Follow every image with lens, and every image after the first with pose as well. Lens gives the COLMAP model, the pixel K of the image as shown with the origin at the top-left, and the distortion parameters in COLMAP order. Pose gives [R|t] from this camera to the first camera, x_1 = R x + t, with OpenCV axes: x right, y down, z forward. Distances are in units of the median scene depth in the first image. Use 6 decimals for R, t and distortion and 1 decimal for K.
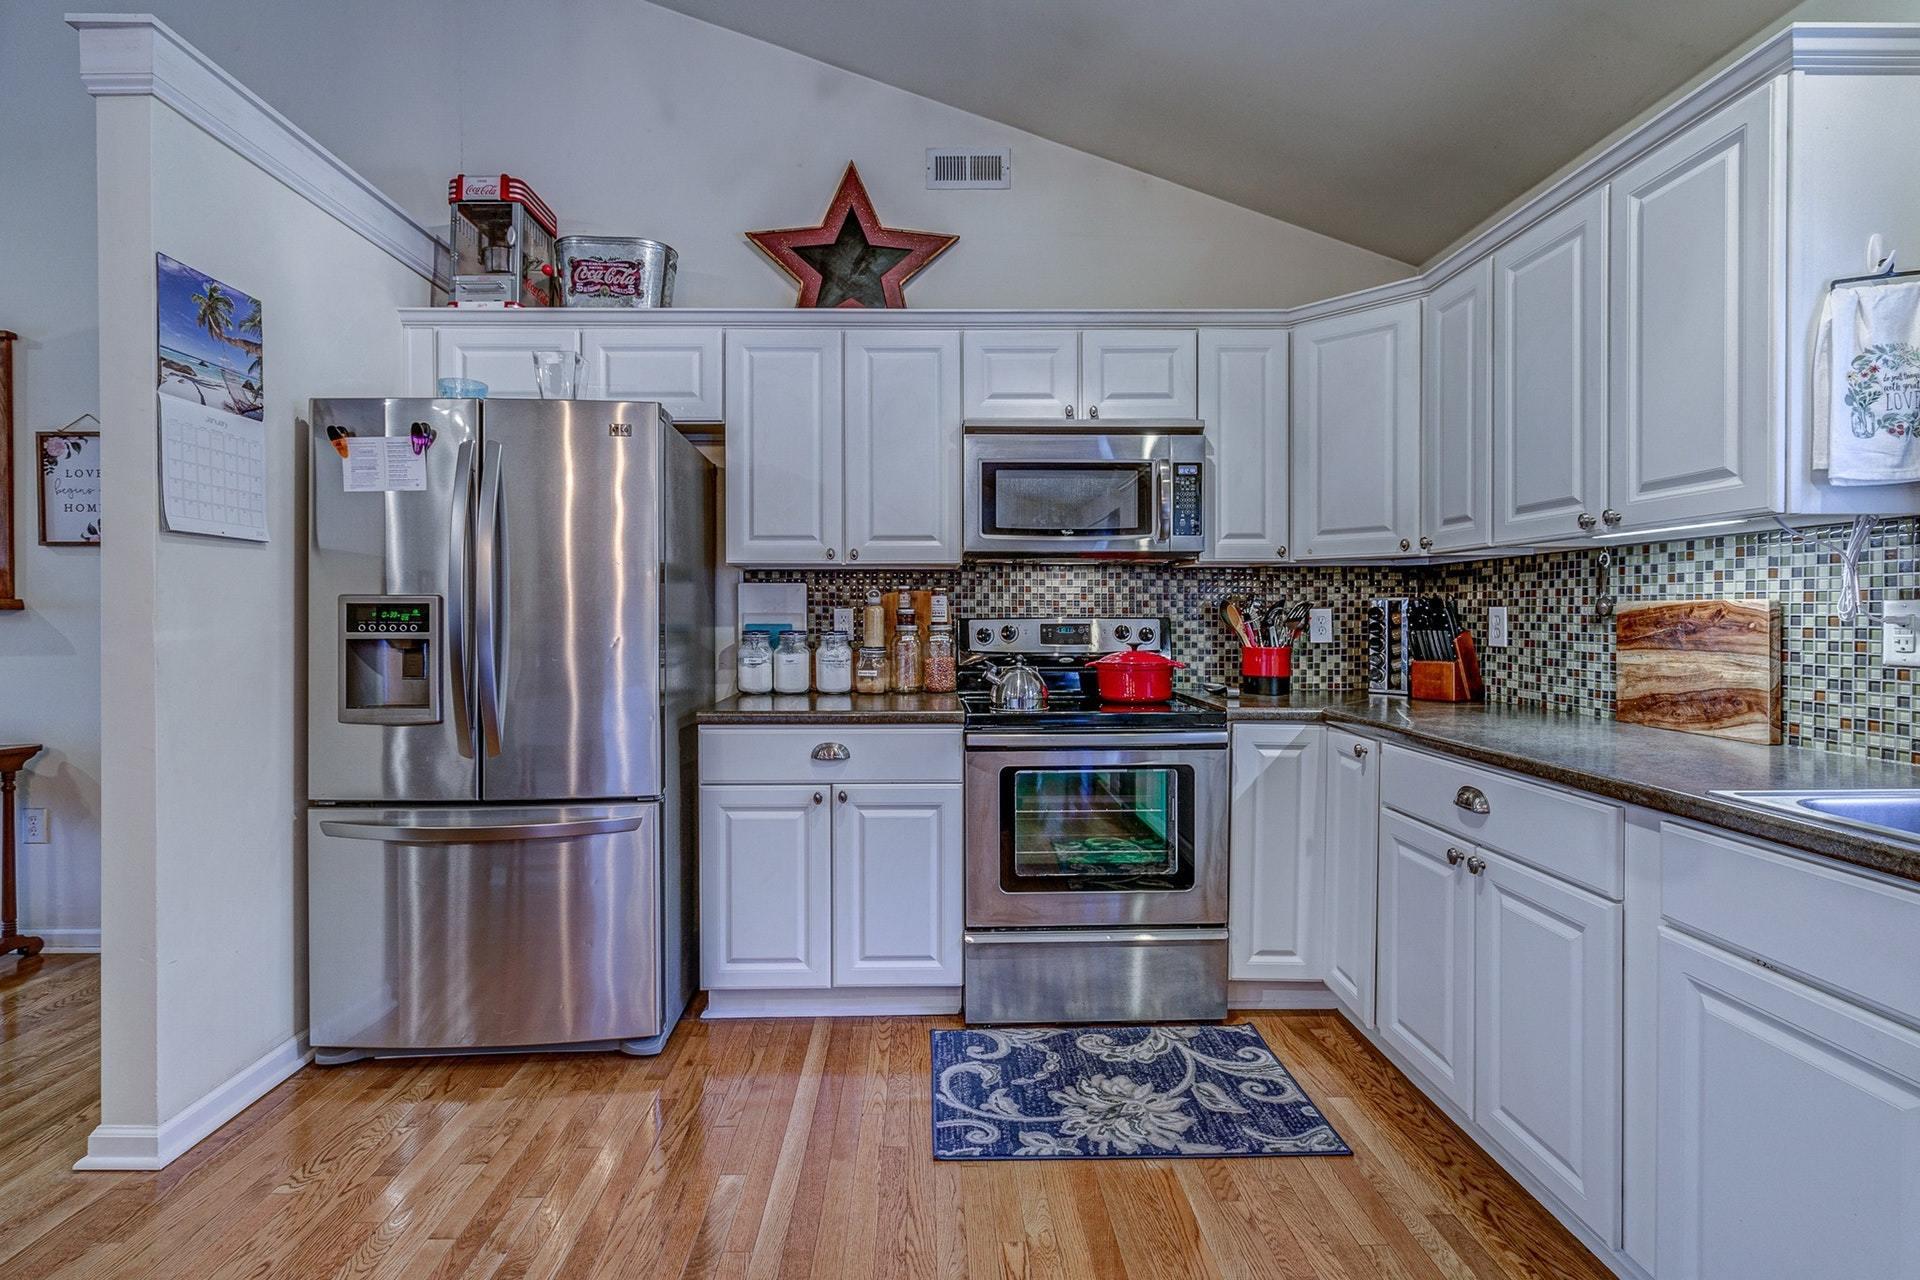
lens RADIAL K [[871.8, 0, 933.6], [0, 871.8, 620.4], [0, 0, 1]] dist [0.003950, -0.002956]
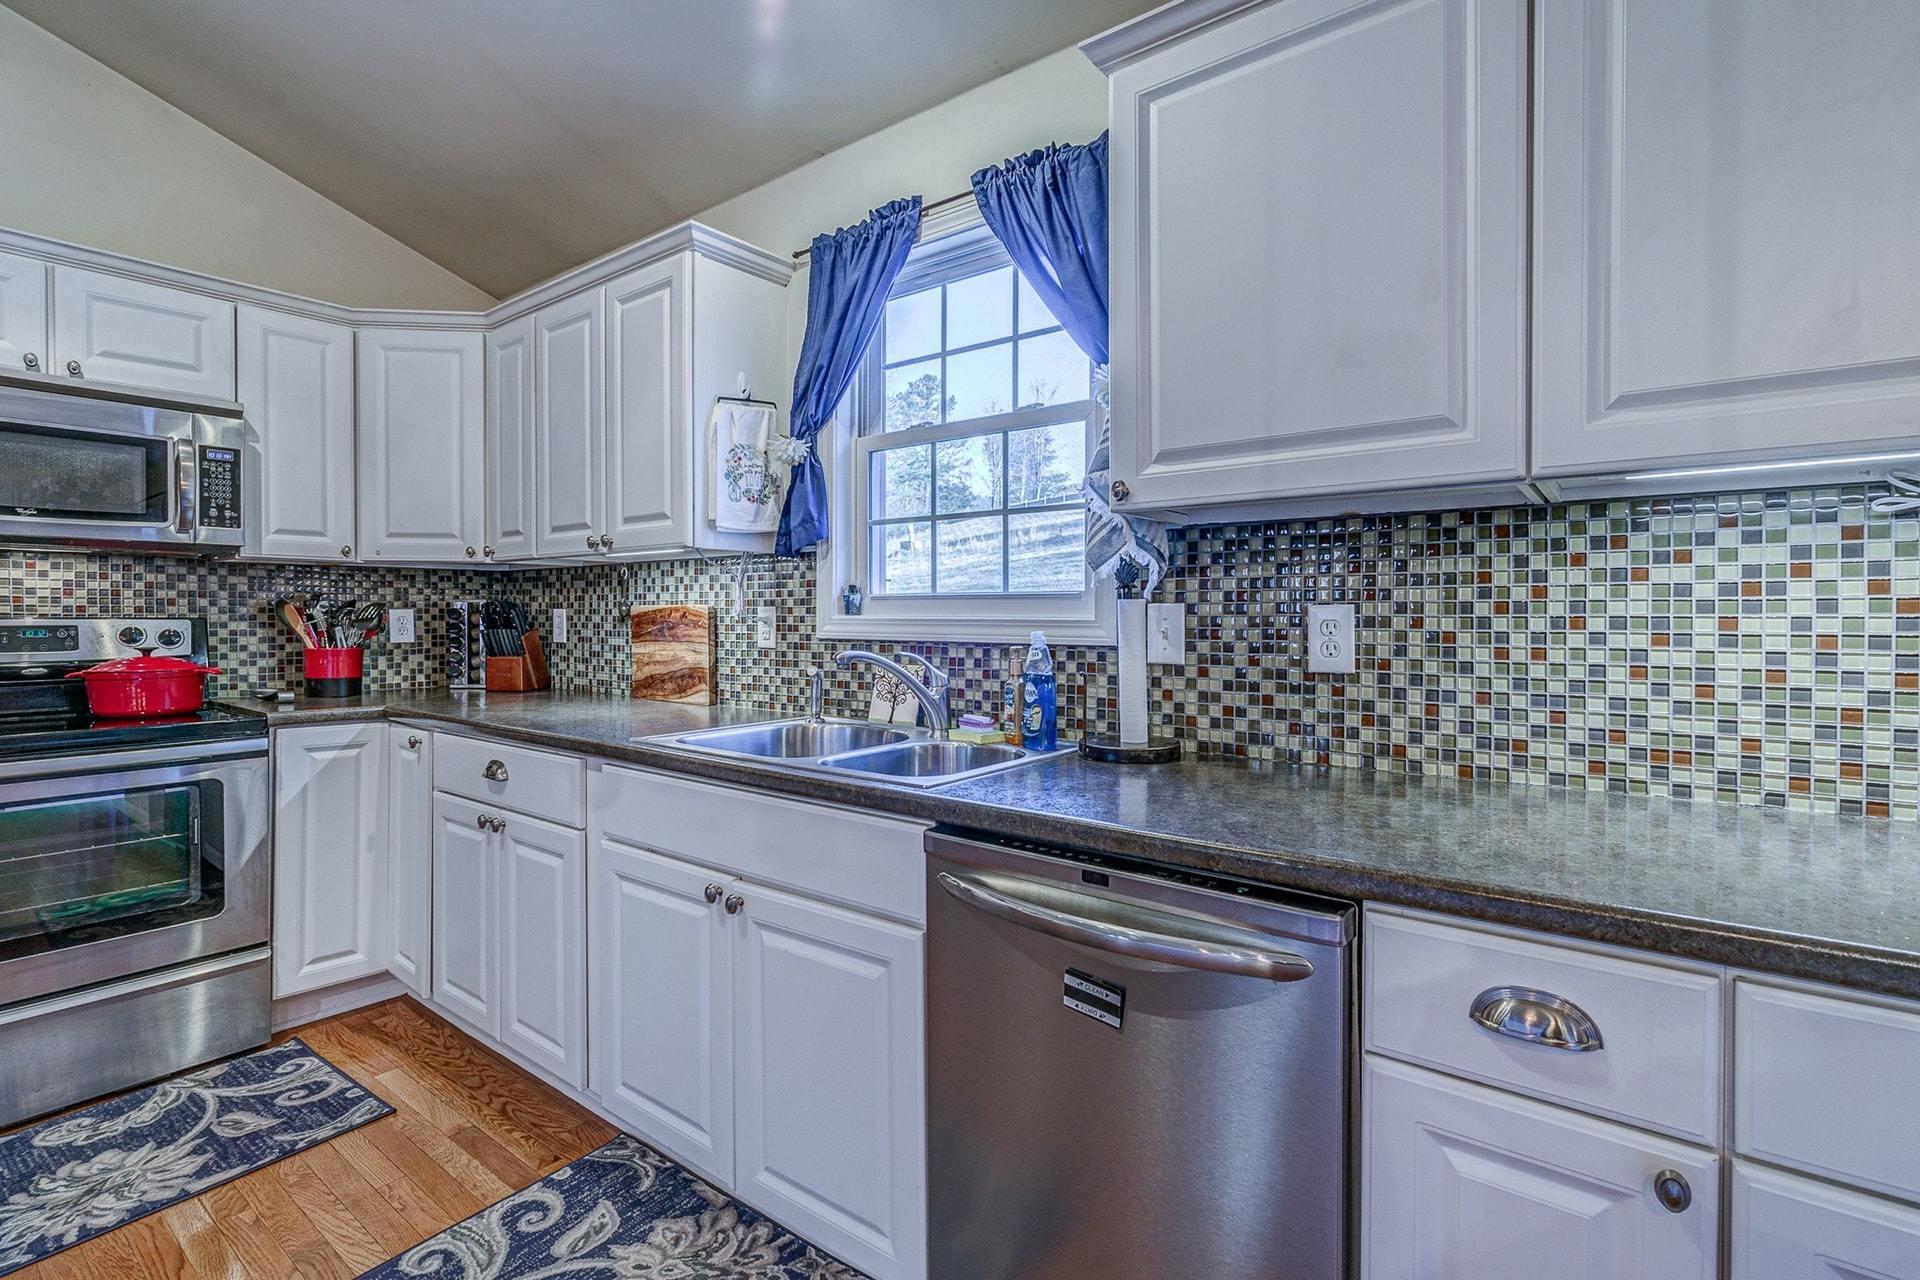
lens RADIAL K [[871.8, 0, 929.5], [0, 871.8, 621.2], [0, 0, 1]] dist [0.003950, -0.002956]
pose [[0.623711, -0.002349, 0.781651, 0.042316], [0.002899, 0.999996, 0.000692, 0.001939], [-0.781649, 0.001835, 0.623716, -0.151190]]
